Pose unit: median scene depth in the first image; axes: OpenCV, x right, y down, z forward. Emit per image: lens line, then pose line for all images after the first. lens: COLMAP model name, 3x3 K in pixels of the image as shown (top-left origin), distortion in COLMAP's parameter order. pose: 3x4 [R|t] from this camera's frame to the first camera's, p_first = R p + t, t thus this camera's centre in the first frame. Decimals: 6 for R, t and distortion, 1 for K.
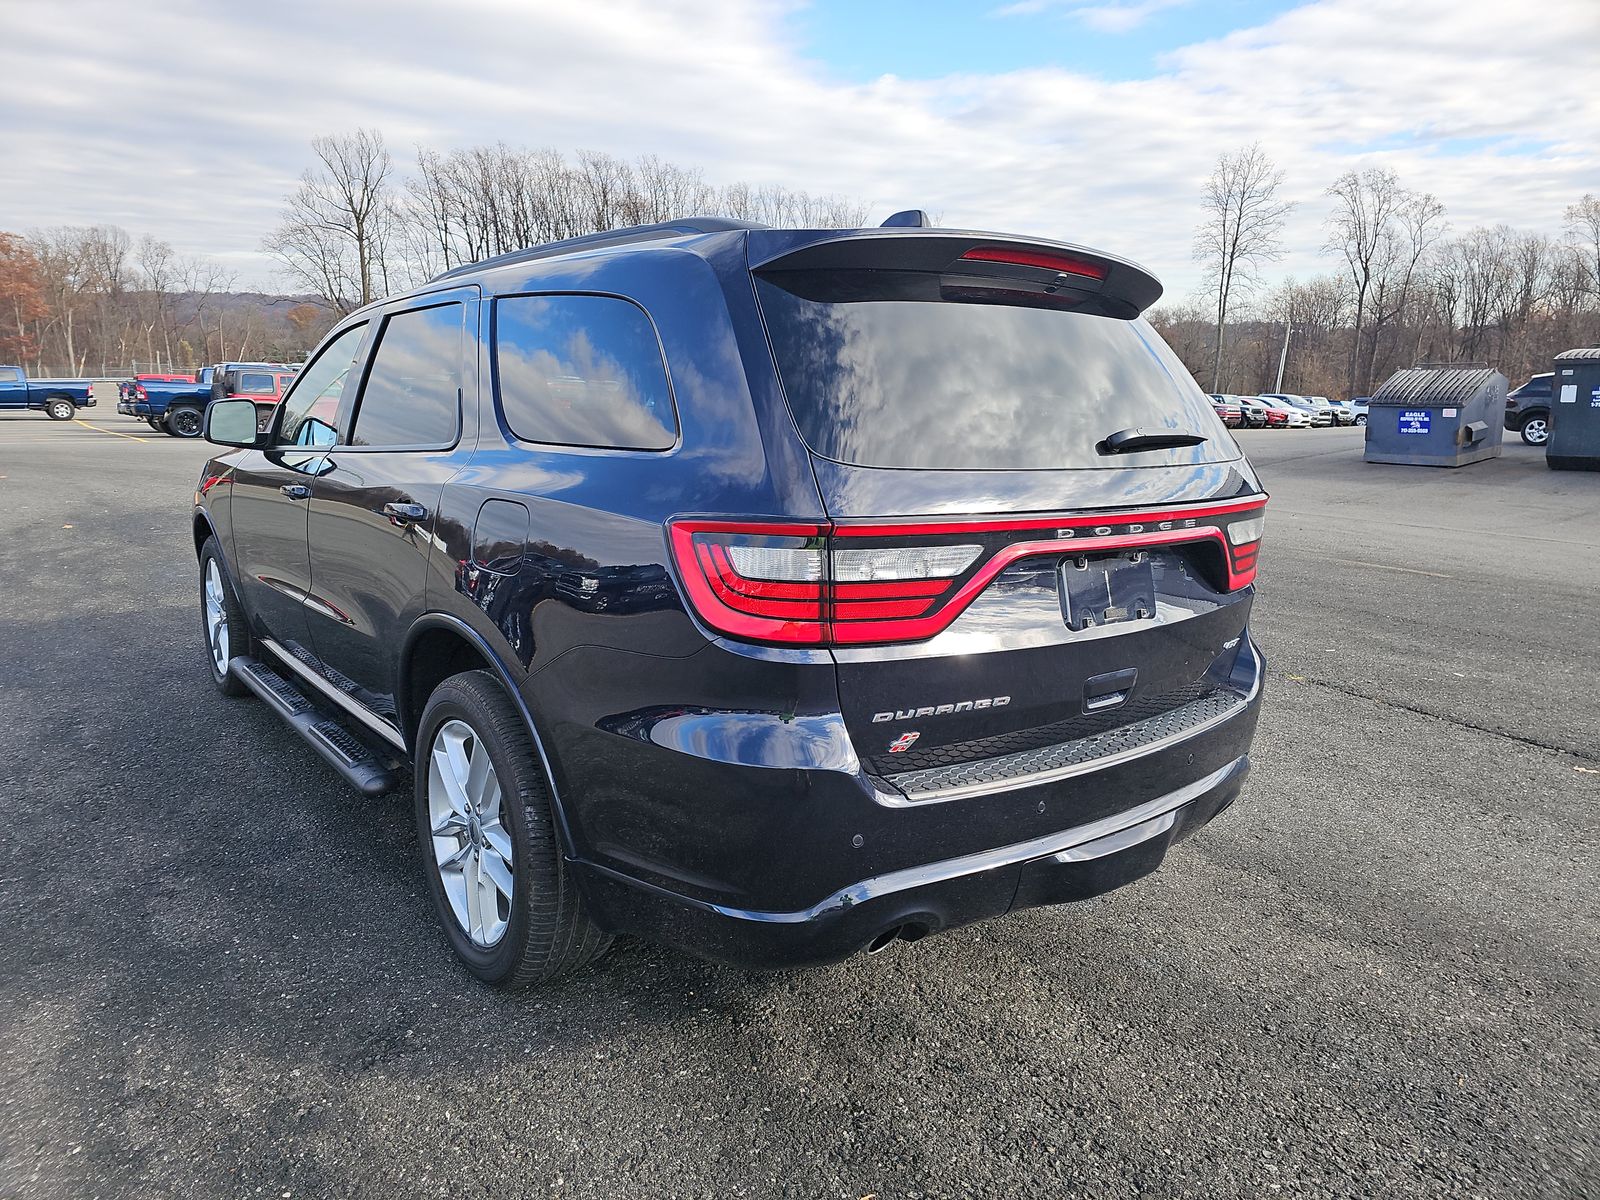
lens RADIAL K [[1001.9, 0, 796.3], [0, 1001.9, 598.5], [0, 0, 1]] dist [0.014330, -0.031219]
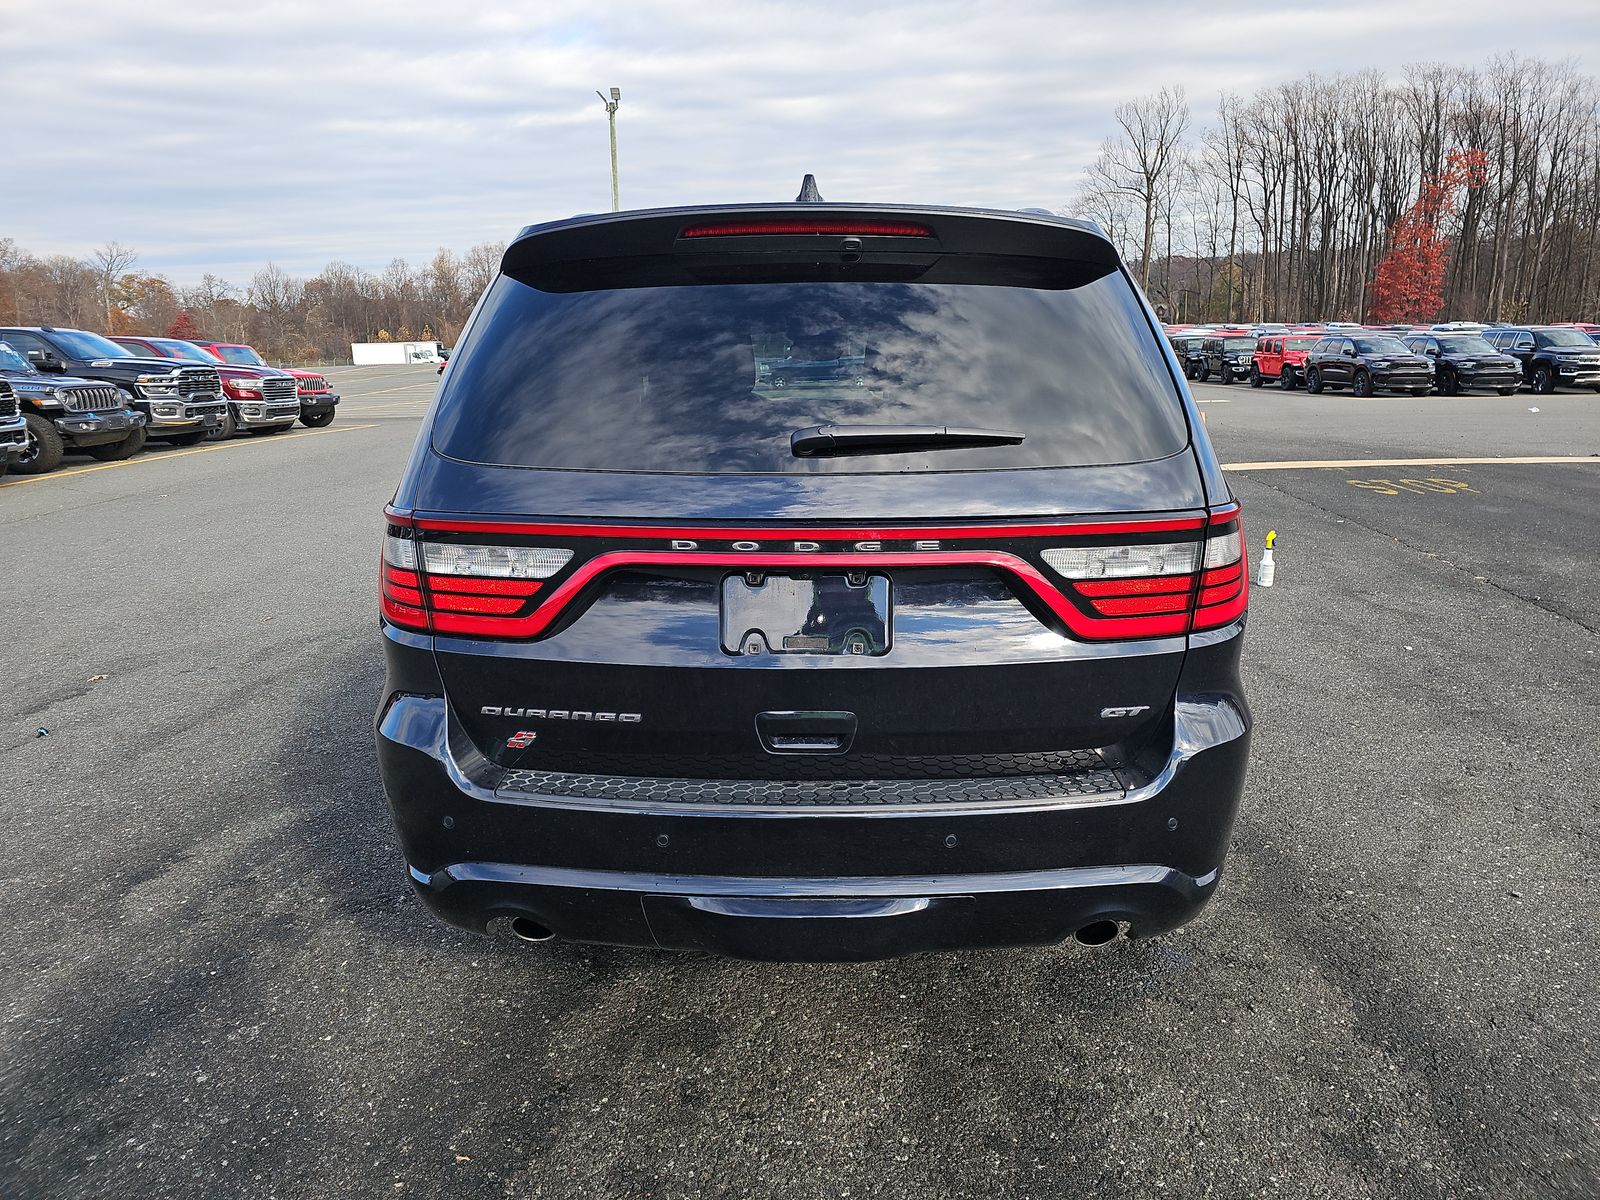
lens RADIAL K [[1001.9, 0, 800.4], [0, 1001.9, 600.1], [0, 0, 1]] dist [0.014330, -0.031219]
pose [[0.788387, 0.104852, -0.606178, 0.903890], [-0.079300, 0.994468, 0.068879, -0.084286], [0.610047, -0.006234, 0.792341, 0.373461]]
